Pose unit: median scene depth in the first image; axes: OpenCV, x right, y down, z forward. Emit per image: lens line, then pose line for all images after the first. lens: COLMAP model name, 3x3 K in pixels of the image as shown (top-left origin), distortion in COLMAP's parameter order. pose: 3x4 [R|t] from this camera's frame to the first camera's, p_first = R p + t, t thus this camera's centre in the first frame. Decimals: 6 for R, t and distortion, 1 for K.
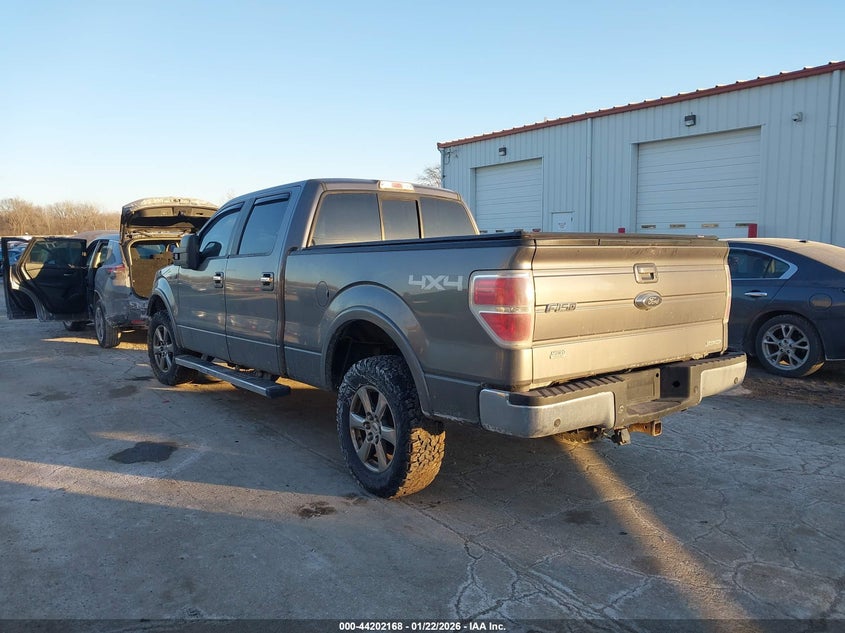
lens RADIAL K [[668.6, 0, 422.5], [0, 668.6, 316.5], [0, 0, 1]] dist [0.014059, -0.000031]
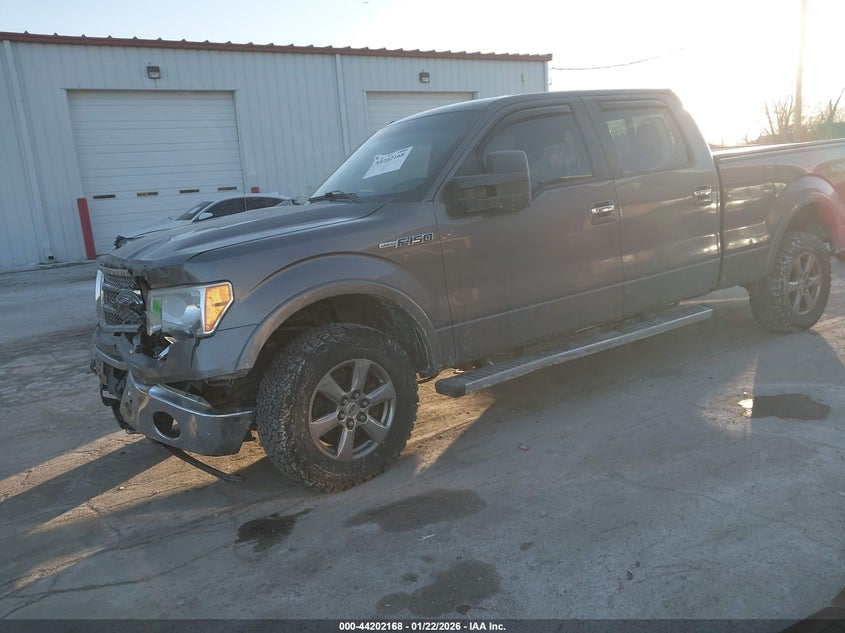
lens RADIAL K [[668.6, 0, 422.5], [0, 668.6, 316.5], [0, 0, 1]] dist [0.014059, -0.000031]
pose [[0.067493, -0.181354, 0.981099, -0.539133], [0.196207, 0.966552, 0.165167, -0.061672], [-0.978237, 0.181351, 0.100818, 0.666139]]
